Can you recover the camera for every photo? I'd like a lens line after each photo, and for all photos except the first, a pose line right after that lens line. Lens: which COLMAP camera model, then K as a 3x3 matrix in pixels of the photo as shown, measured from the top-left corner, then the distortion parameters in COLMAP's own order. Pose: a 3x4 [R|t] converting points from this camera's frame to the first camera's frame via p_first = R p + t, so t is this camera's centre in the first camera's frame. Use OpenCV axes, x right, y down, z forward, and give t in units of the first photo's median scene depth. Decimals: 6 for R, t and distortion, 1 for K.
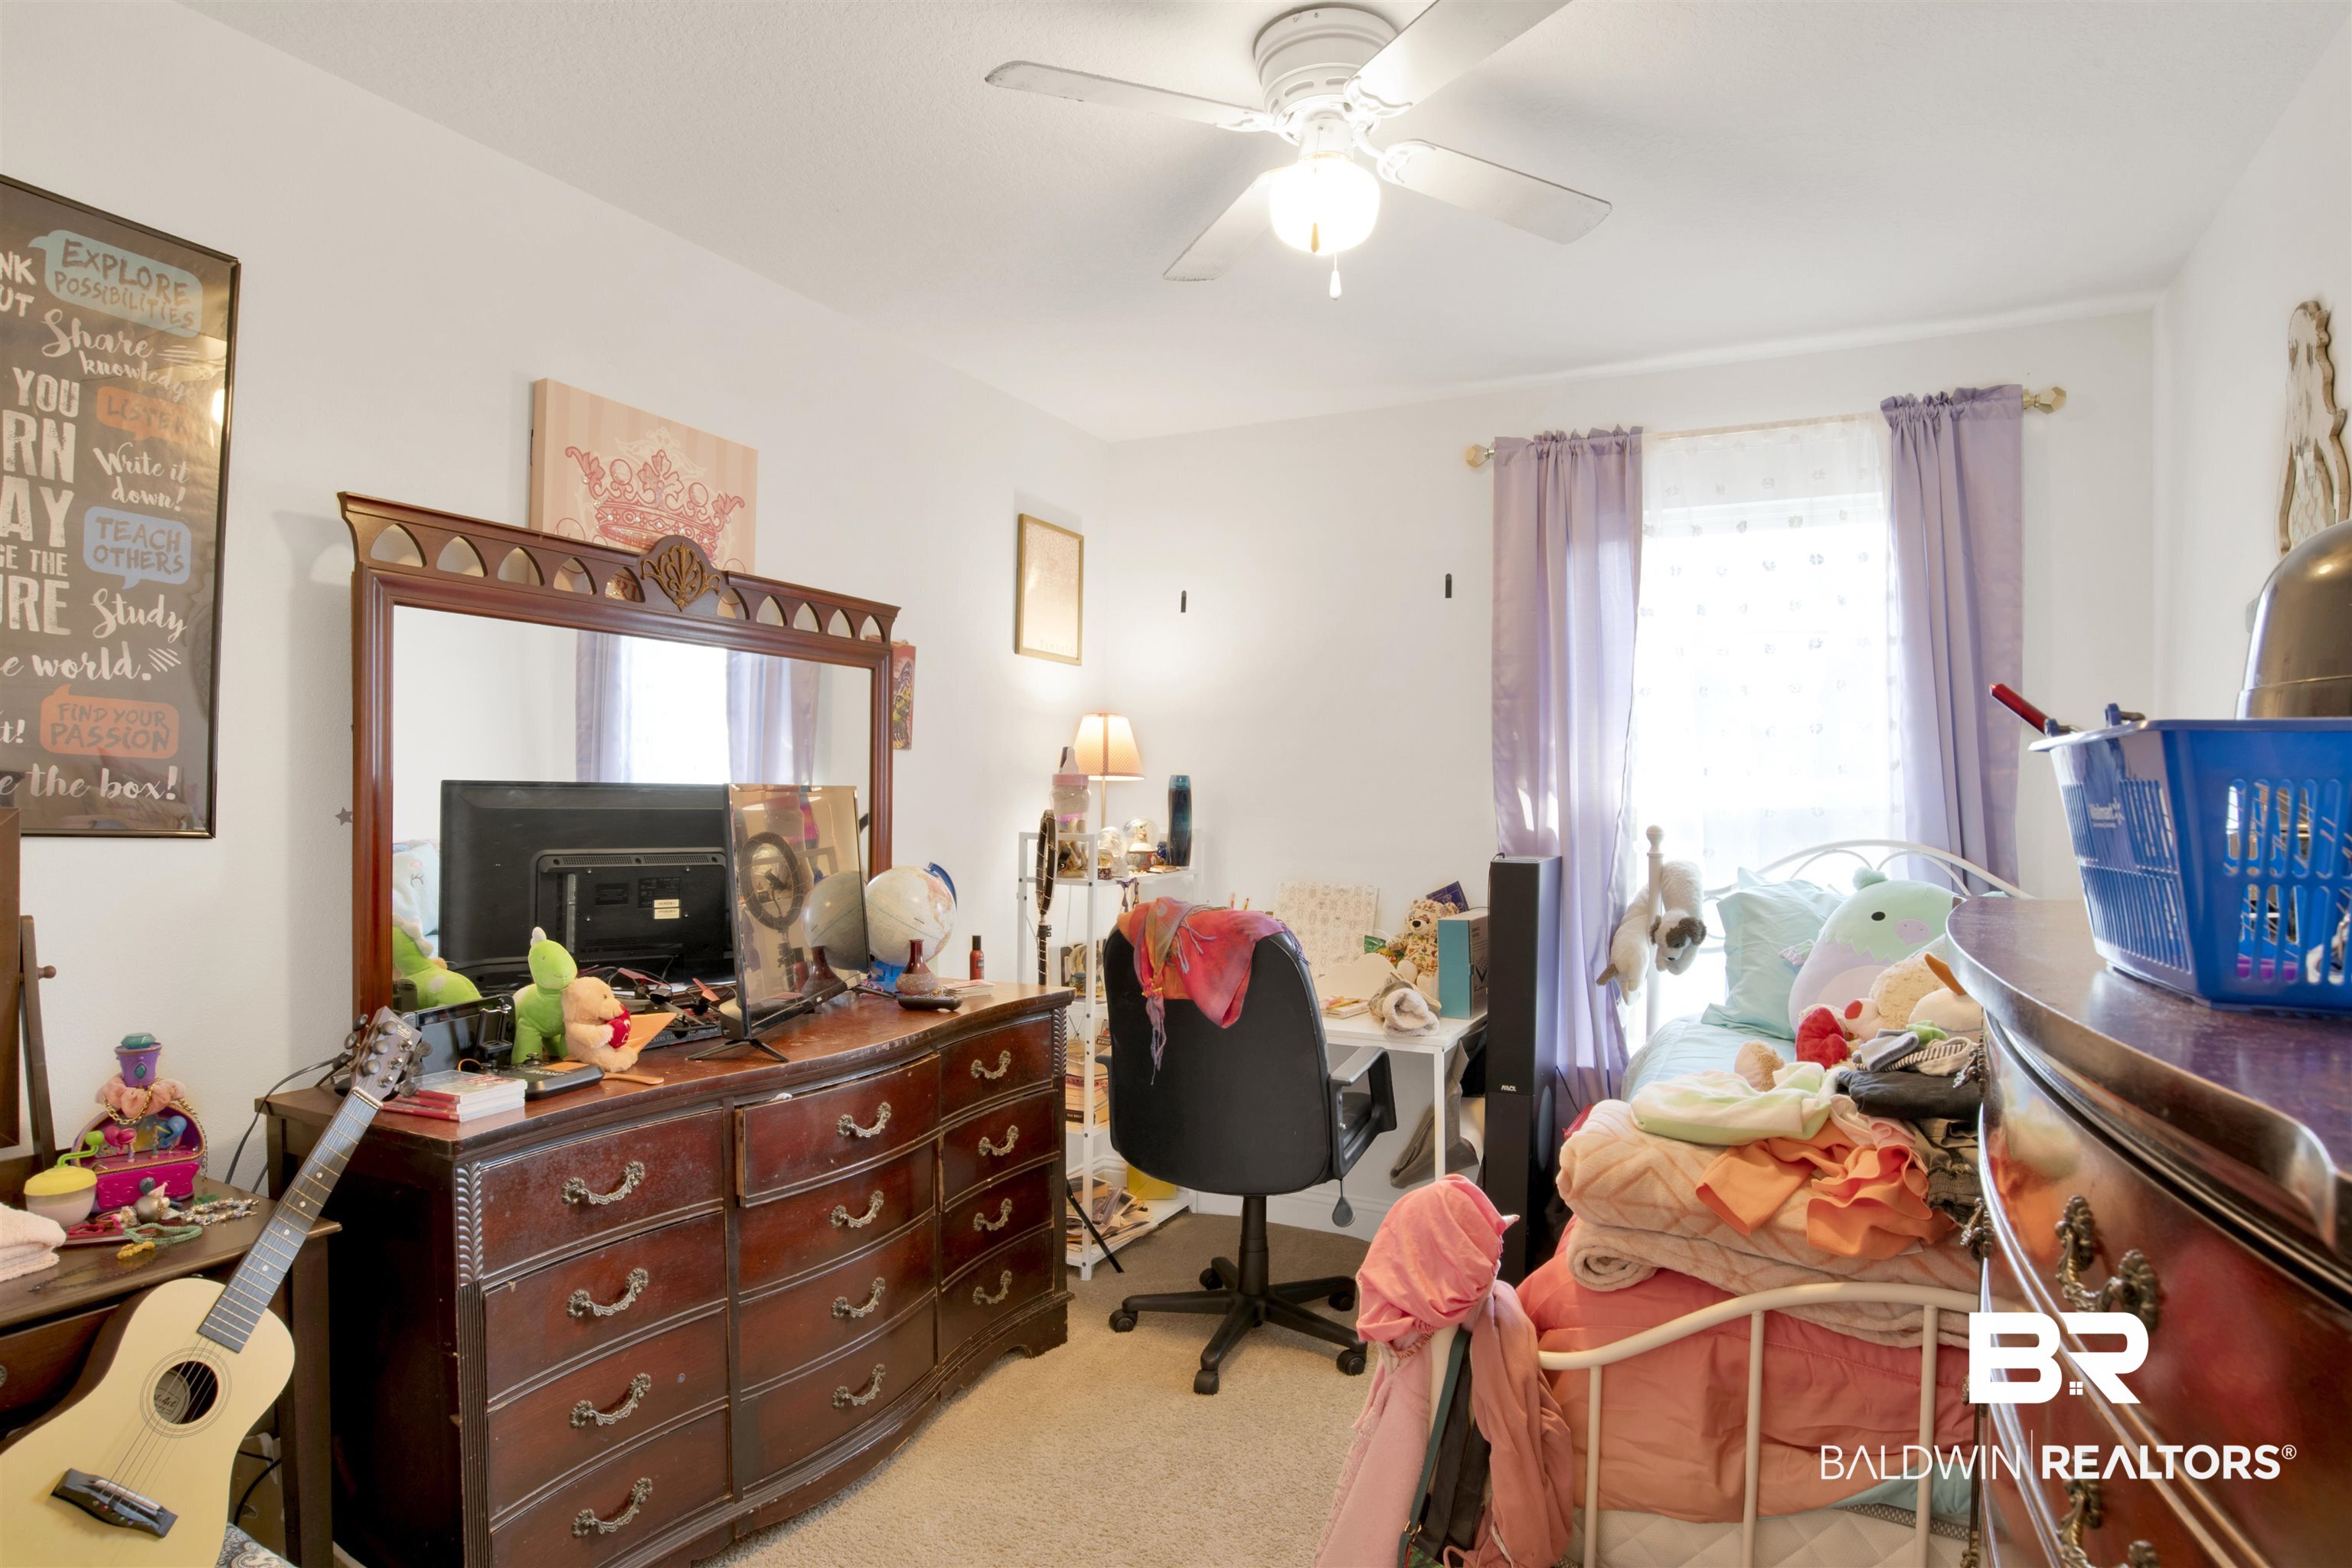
lens RADIAL K [[1208.3, 0, 1182.3], [0, 1208.3, 809.9], [0, 0, 1]] dist [-0.071834, 0.025764]
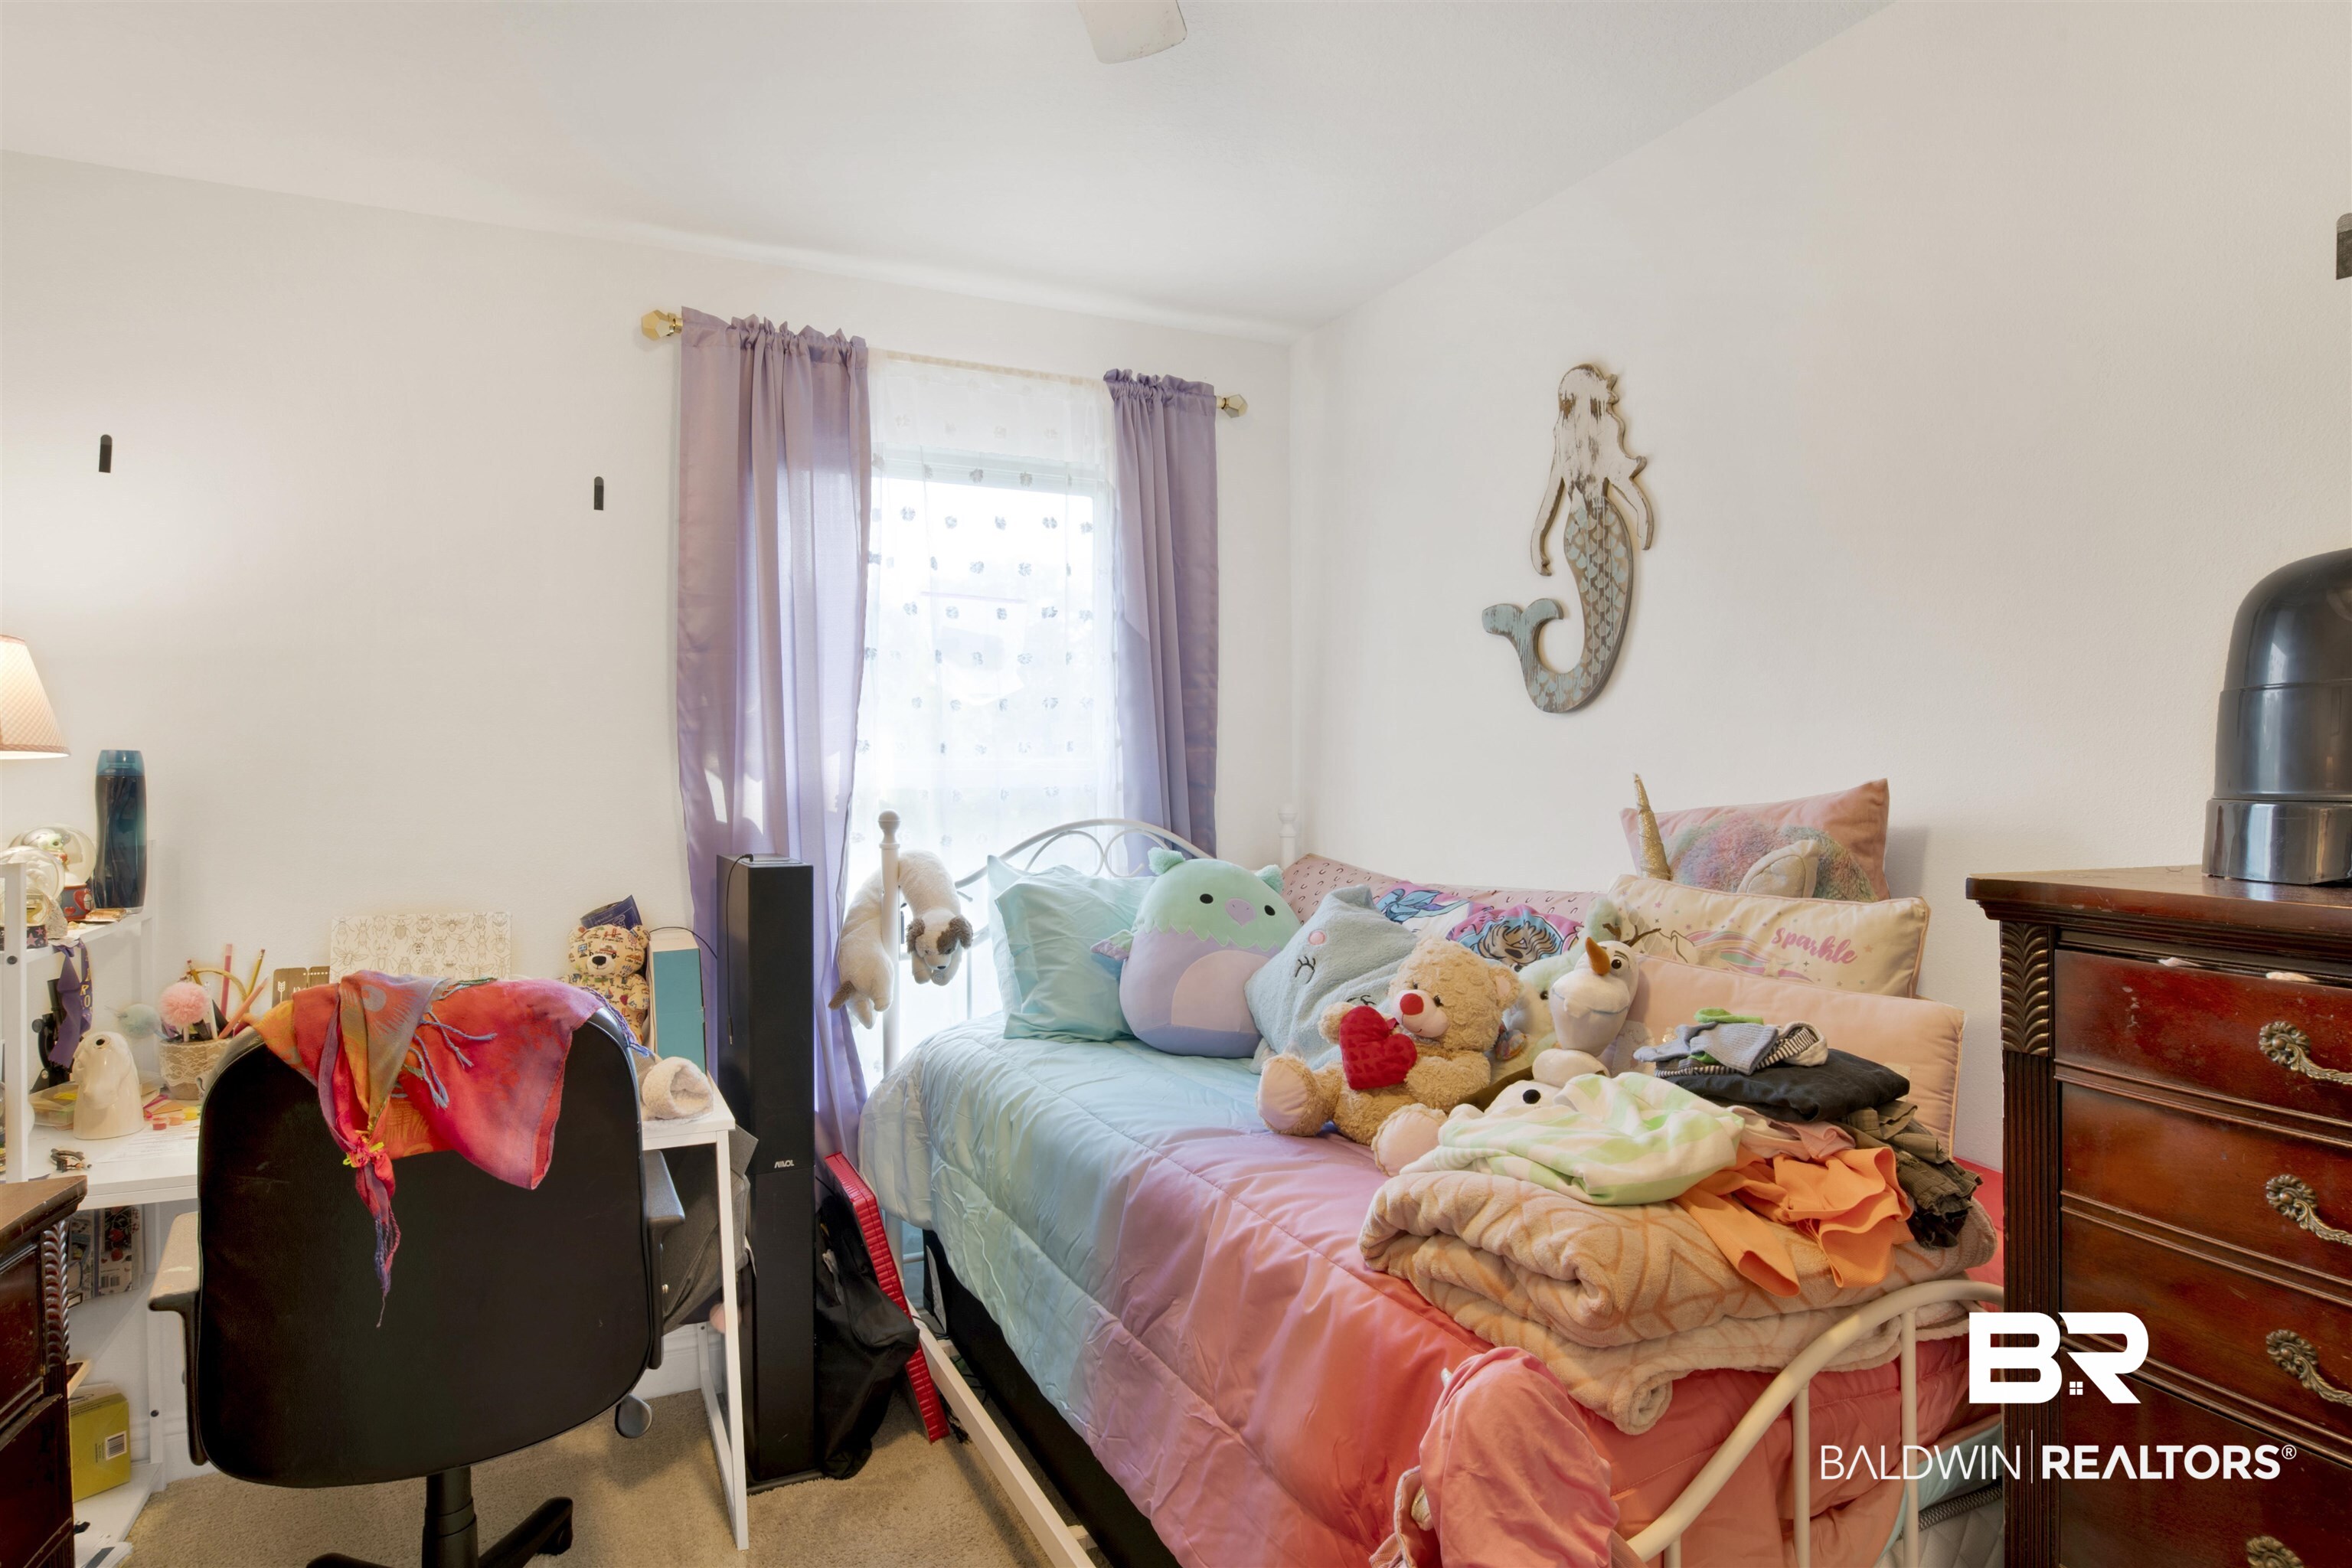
lens RADIAL K [[1243.0, 0, 1176.0], [0, 1243.0, 784.0], [0, 0, 1]] dist [-0.076369, 0.027279]
pose [[0.614750, -0.015276, 0.788574, -0.172341], [0.018958, 0.999810, 0.004589, -0.006699], [-0.788494, 0.012129, 0.614922, 0.302679]]
